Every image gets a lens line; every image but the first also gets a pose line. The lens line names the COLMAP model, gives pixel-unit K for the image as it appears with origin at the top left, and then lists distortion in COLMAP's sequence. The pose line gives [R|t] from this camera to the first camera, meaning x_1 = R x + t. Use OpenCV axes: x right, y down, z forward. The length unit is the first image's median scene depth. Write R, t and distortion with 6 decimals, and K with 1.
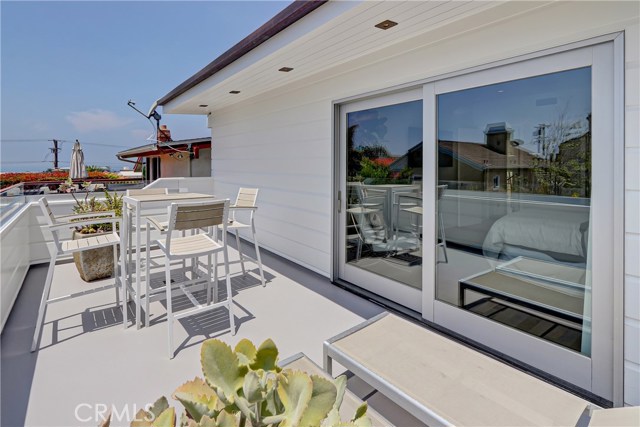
lens RADIAL K [[301.1, 0, 311.8], [0, 301.1, 214.9], [0, 0, 1]] dist [-0.000226, -0.000285]
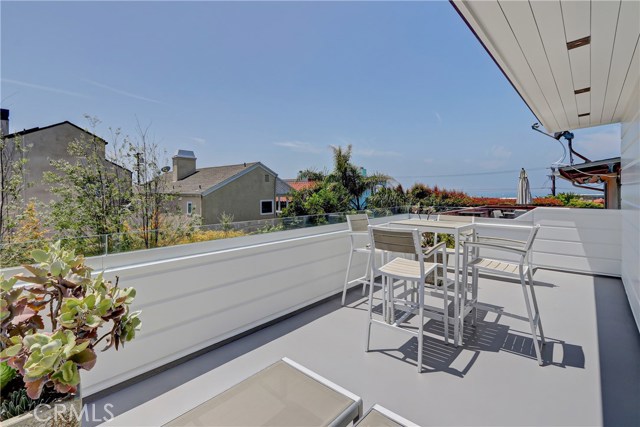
lens RADIAL K [[301.1, 0, 311.8], [0, 301.1, 214.9], [0, 0, 1]] dist [-0.000226, -0.000285]
pose [[0.165972, 0.068462, -0.983751, 0.226974], [-0.152218, 0.987410, 0.043035, -0.030067], [0.974312, 0.142602, 0.174303, 0.171878]]
